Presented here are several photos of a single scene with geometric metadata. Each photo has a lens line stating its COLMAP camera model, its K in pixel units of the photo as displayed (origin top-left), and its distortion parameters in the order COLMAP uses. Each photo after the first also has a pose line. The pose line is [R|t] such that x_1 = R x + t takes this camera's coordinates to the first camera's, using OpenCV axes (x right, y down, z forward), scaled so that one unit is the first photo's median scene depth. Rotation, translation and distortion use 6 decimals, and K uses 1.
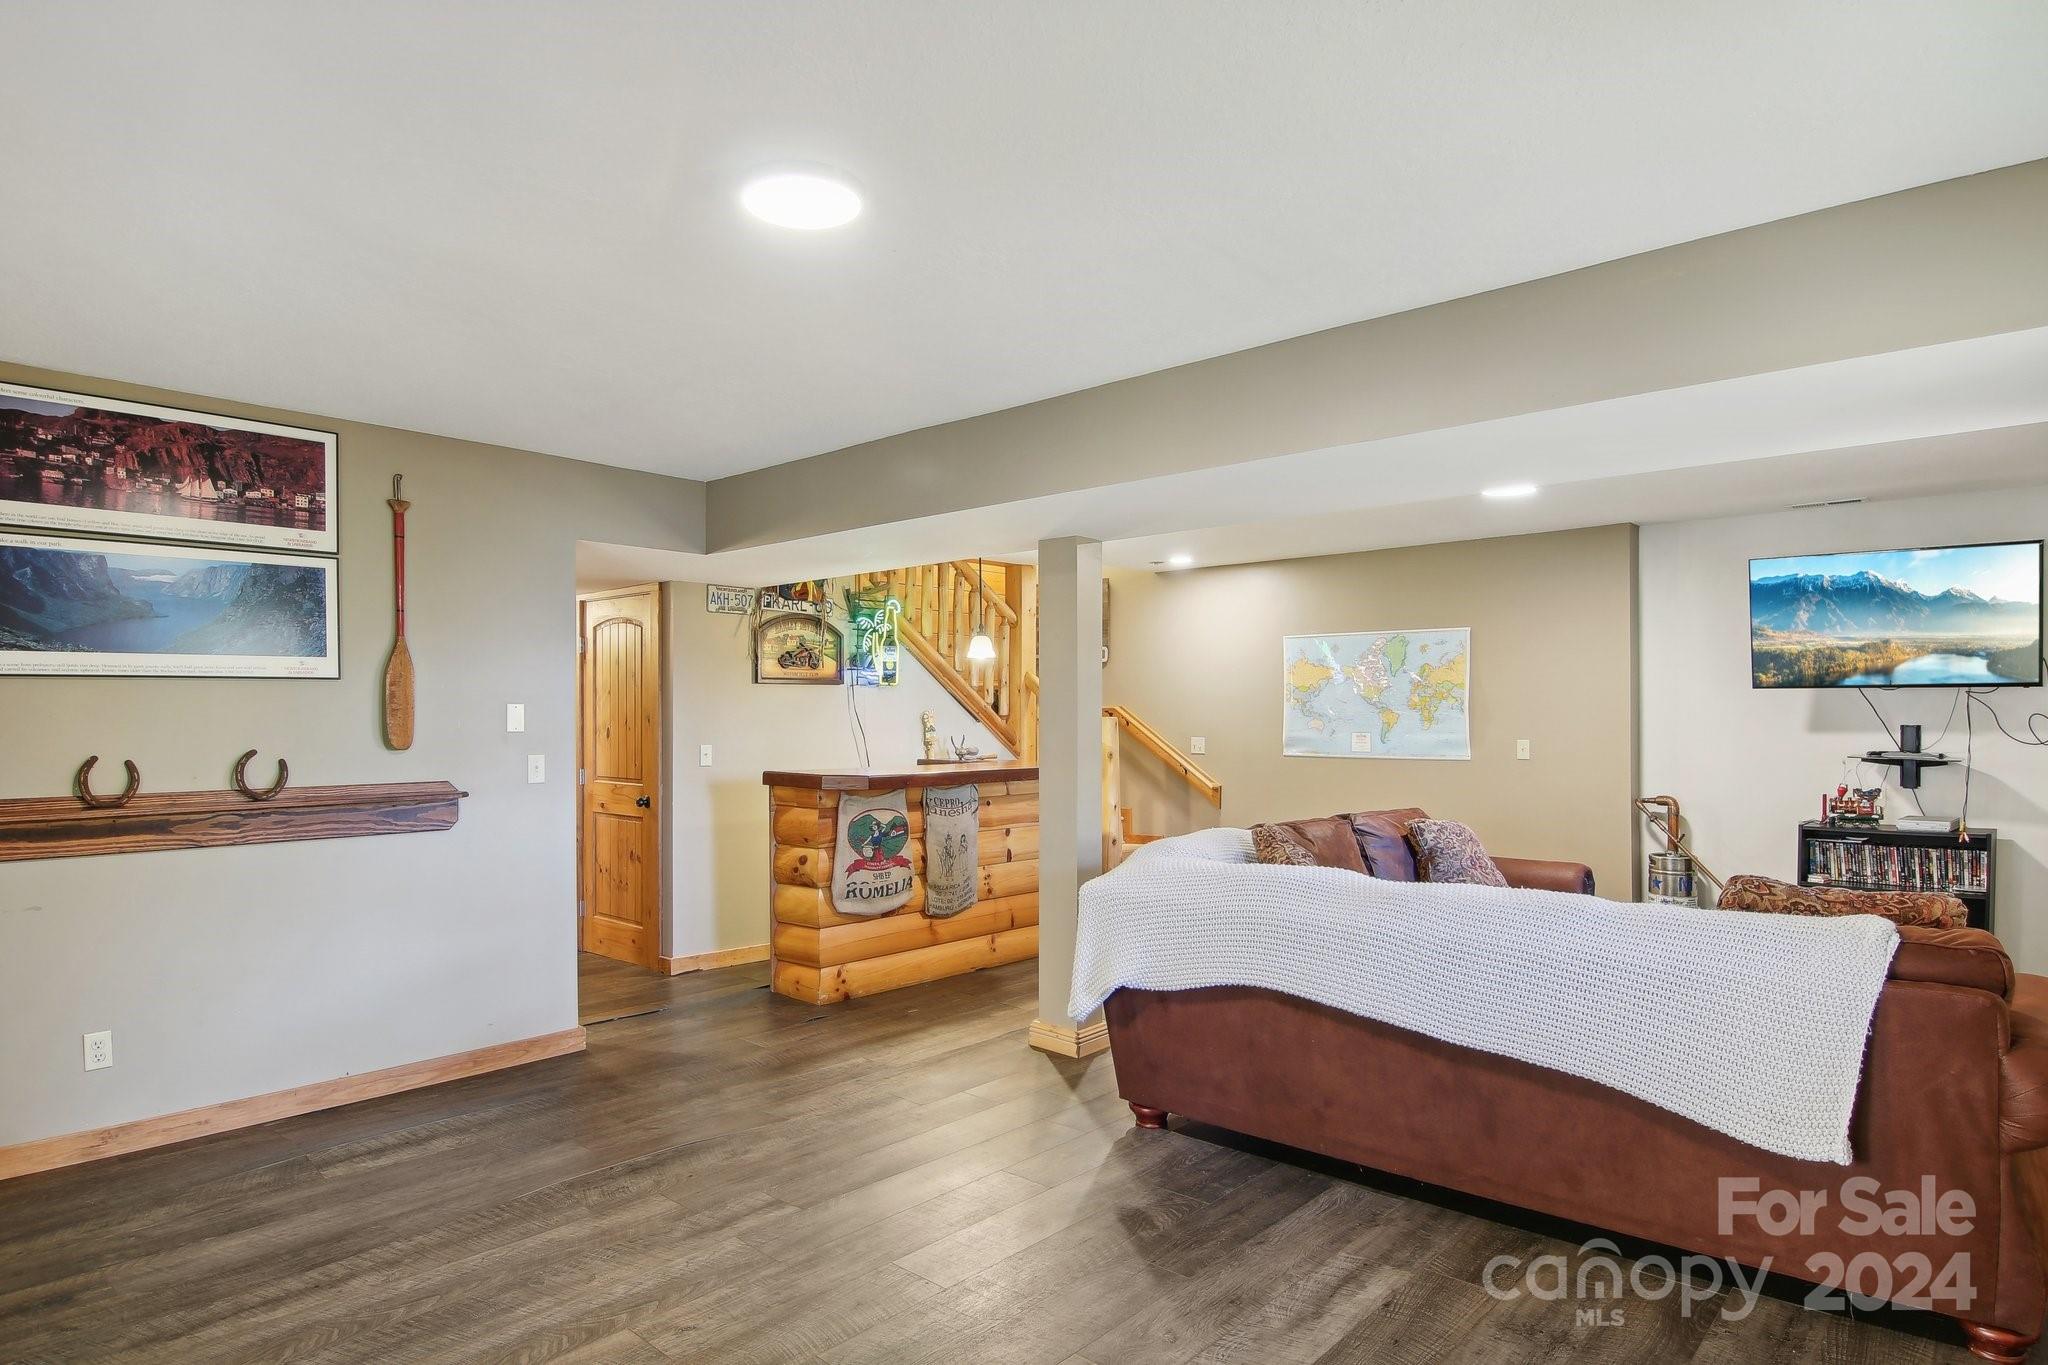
lens RADIAL K [[1150.1, 0, 1027.0], [0, 1150.1, 704.0], [0, 0, 1]] dist [0.009804, -0.021926]
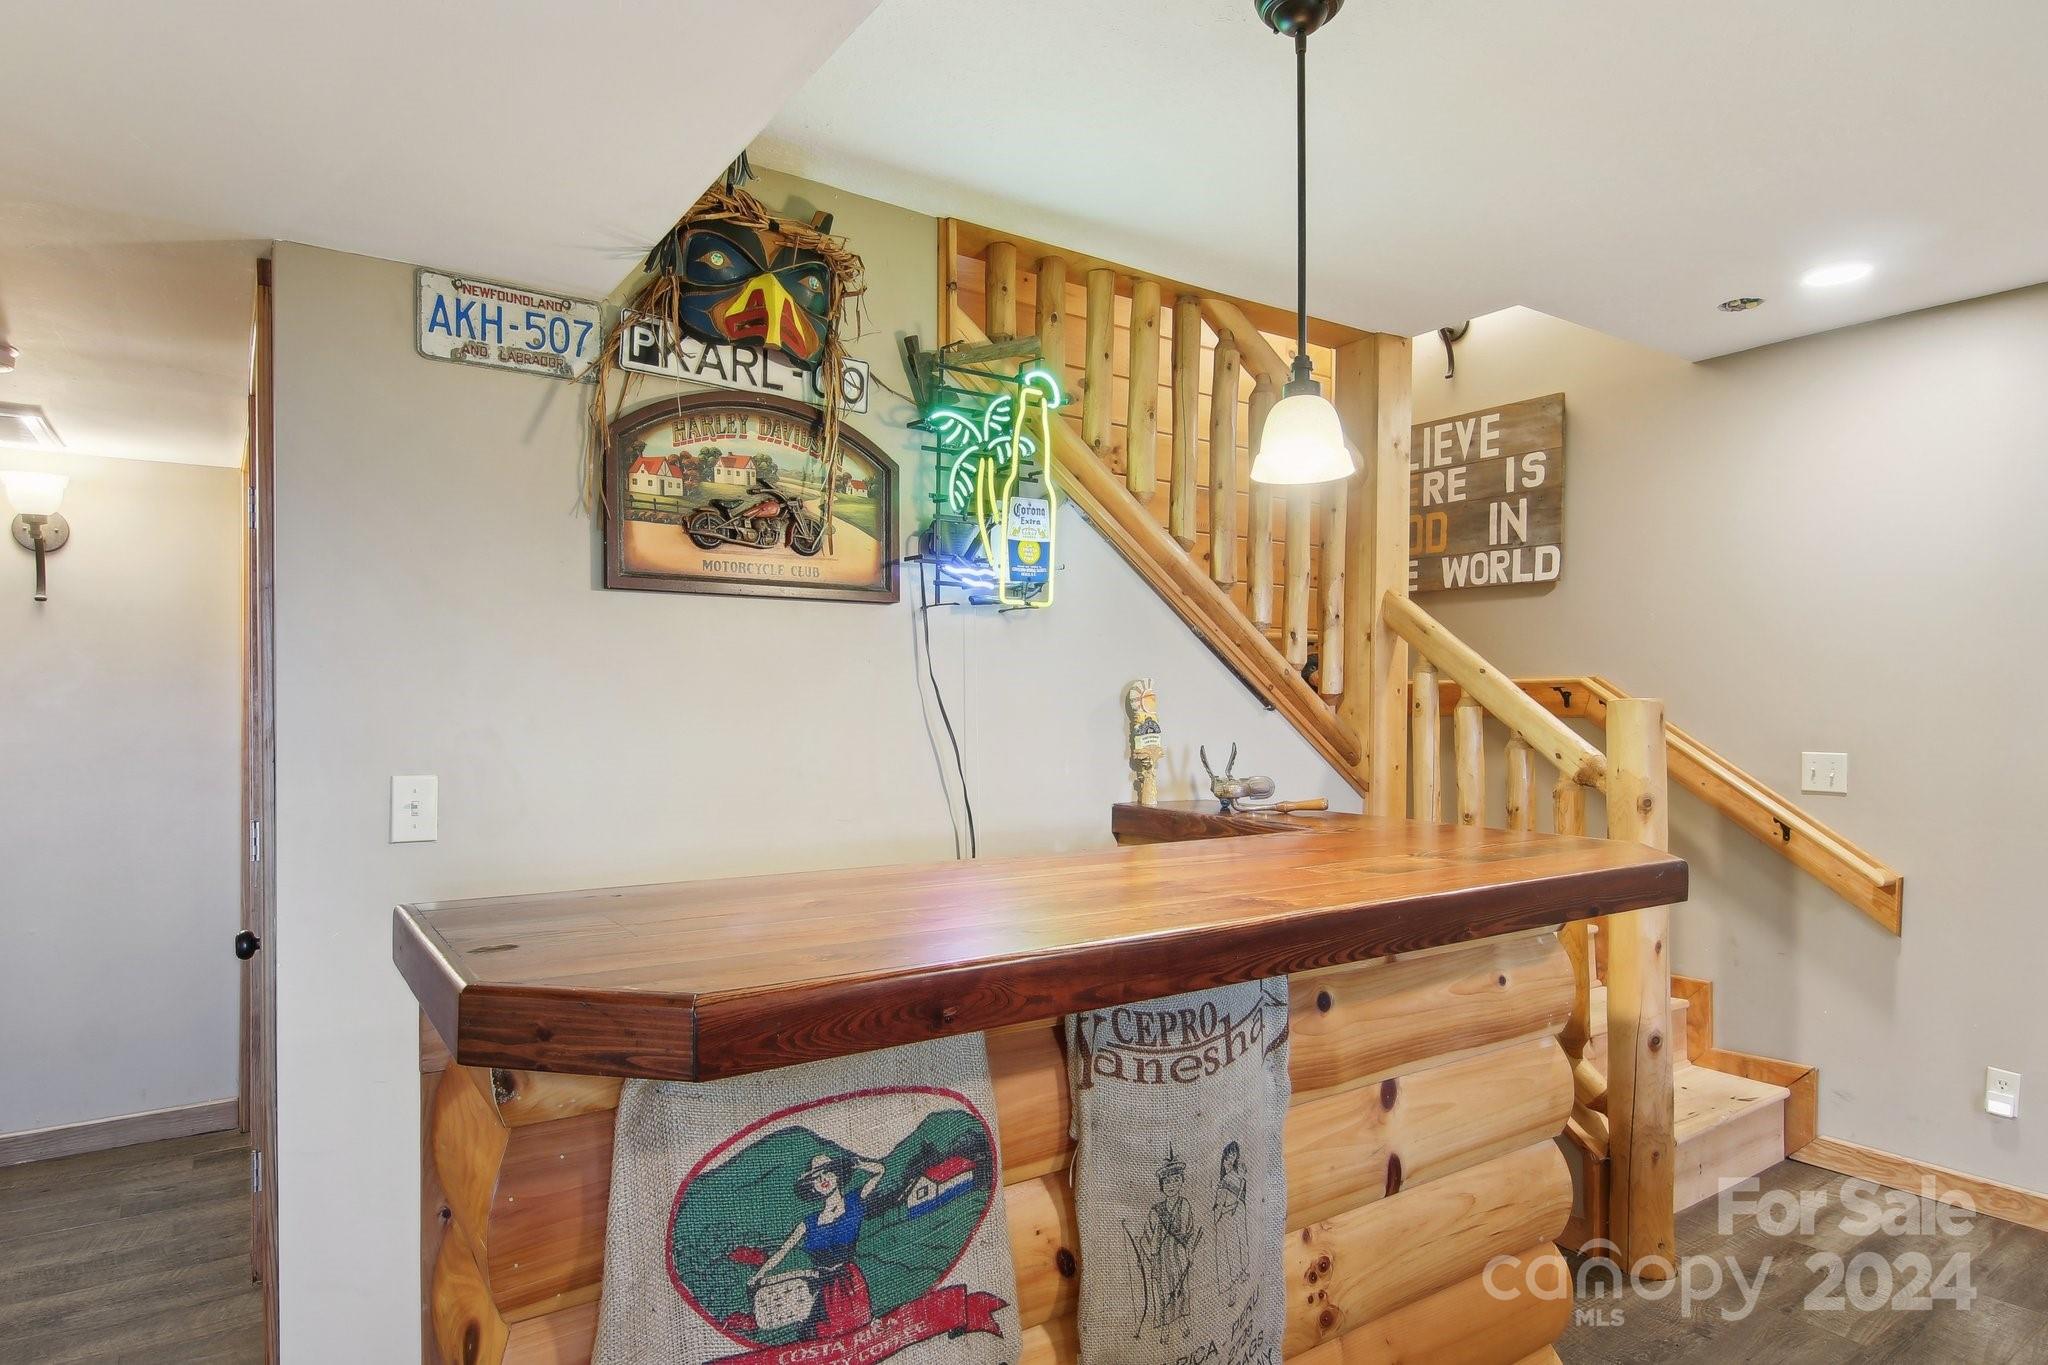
lens RADIAL K [[1150.1, 0, 1027.0], [0, 1150.1, 704.0], [0, 0, 1]] dist [0.009804, -0.021926]
pose [[0.972628, 0.006473, -0.232279, -0.039157], [-0.003788, 0.999921, 0.012003, 0.011126], [0.232339, -0.010794, 0.972575, 0.714588]]
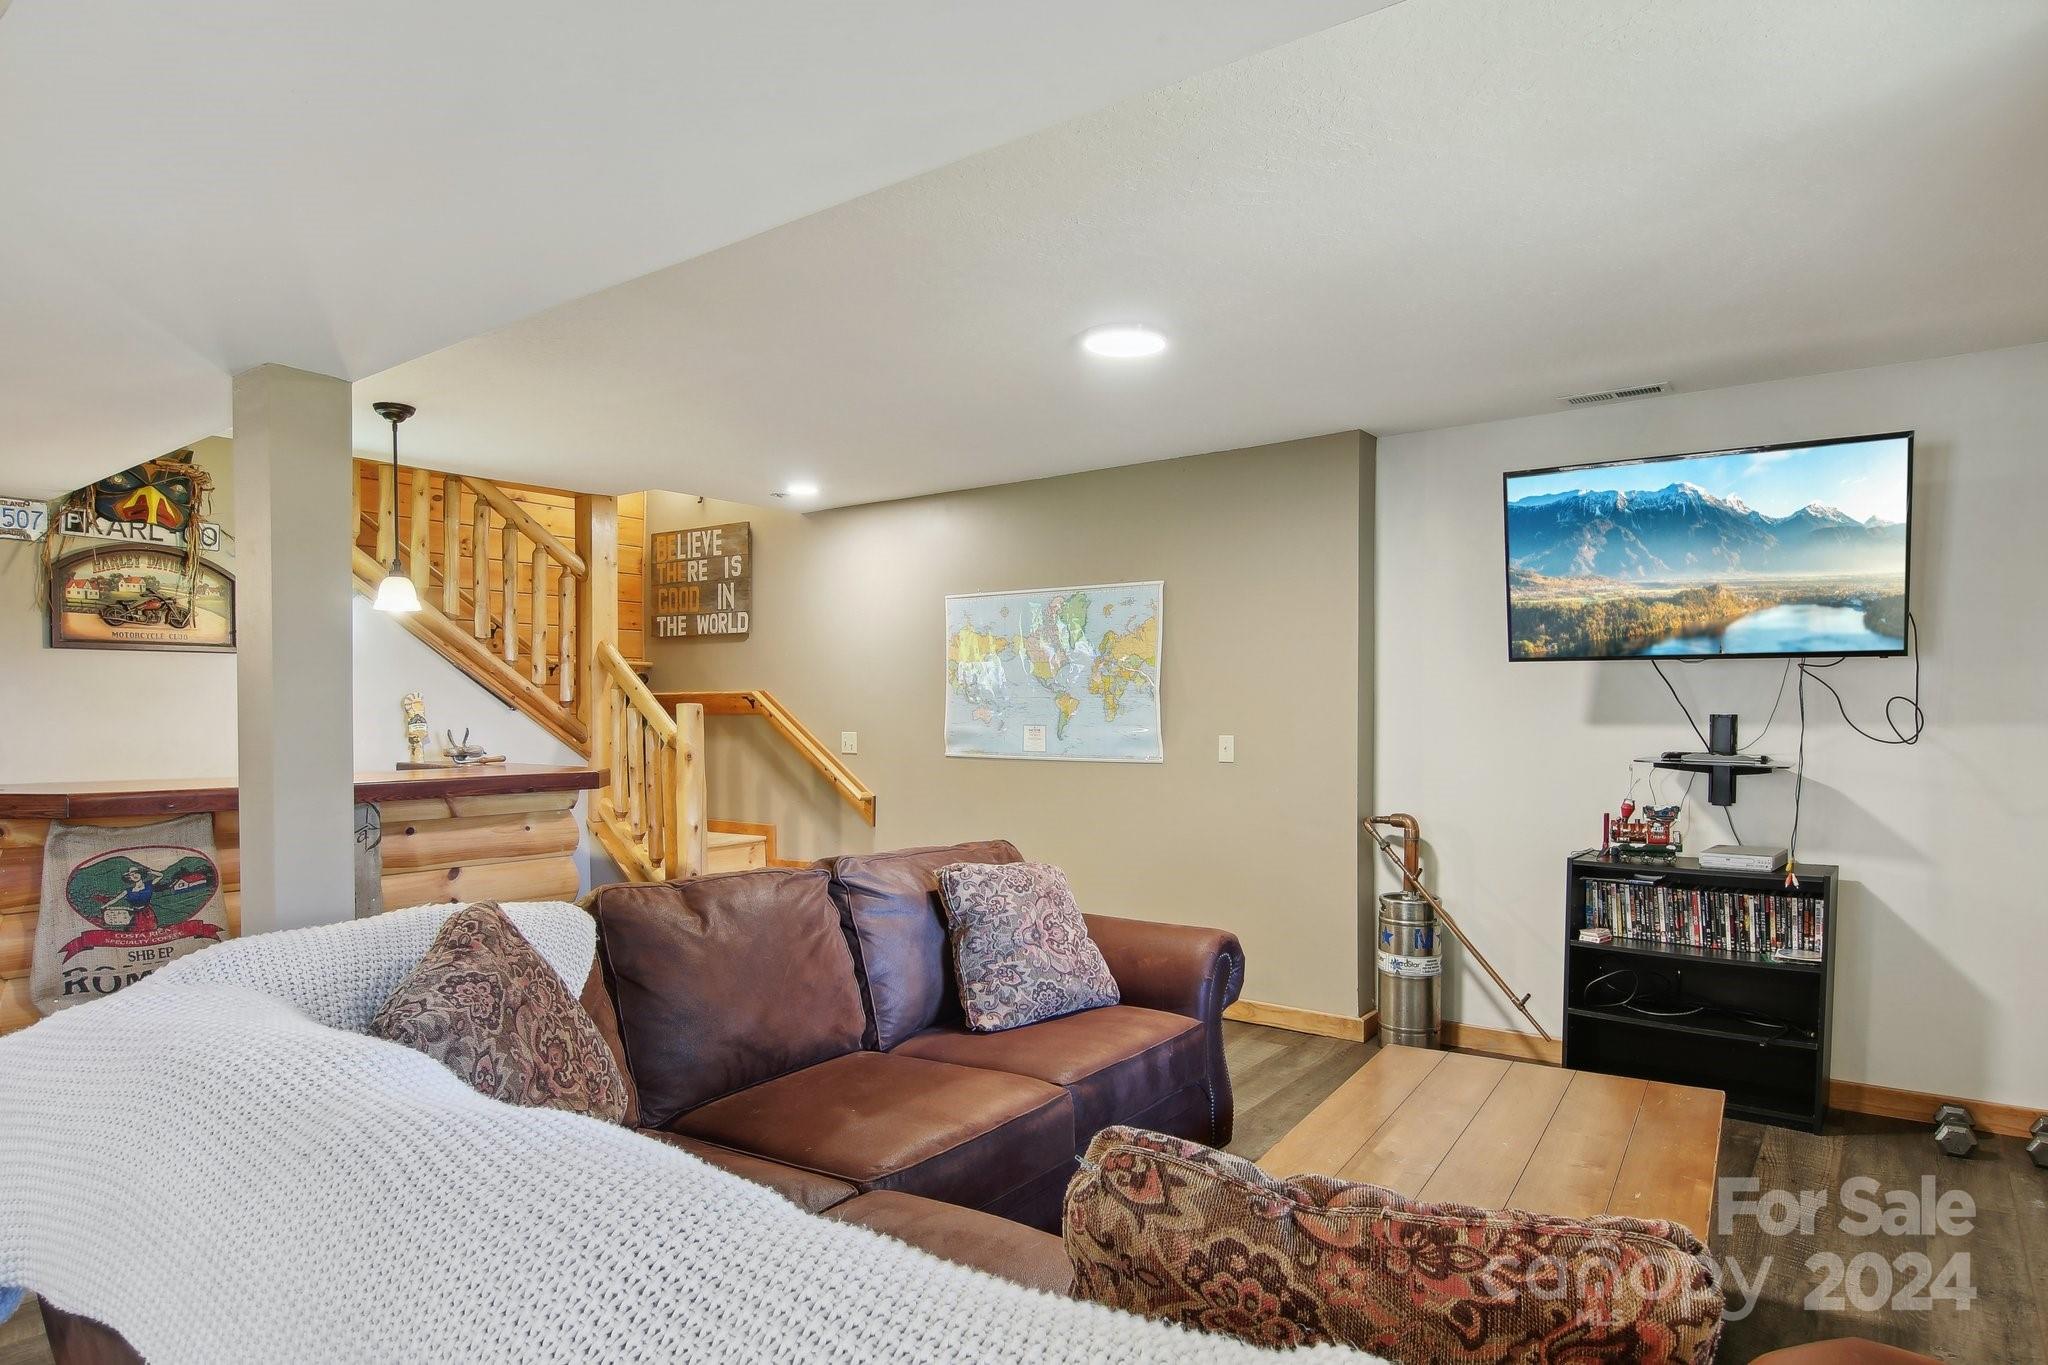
lens RADIAL K [[1166.6, 0, 1038.5], [0, 1166.6, 718.7], [0, 0, 1]] dist [0.005718, -0.023184]
pose [[0.995818, 0.001415, 0.091345, 0.264170], [-0.003064, 0.999835, 0.017906, 0.008713], [-0.091304, -0.018111, 0.995658, 0.303167]]
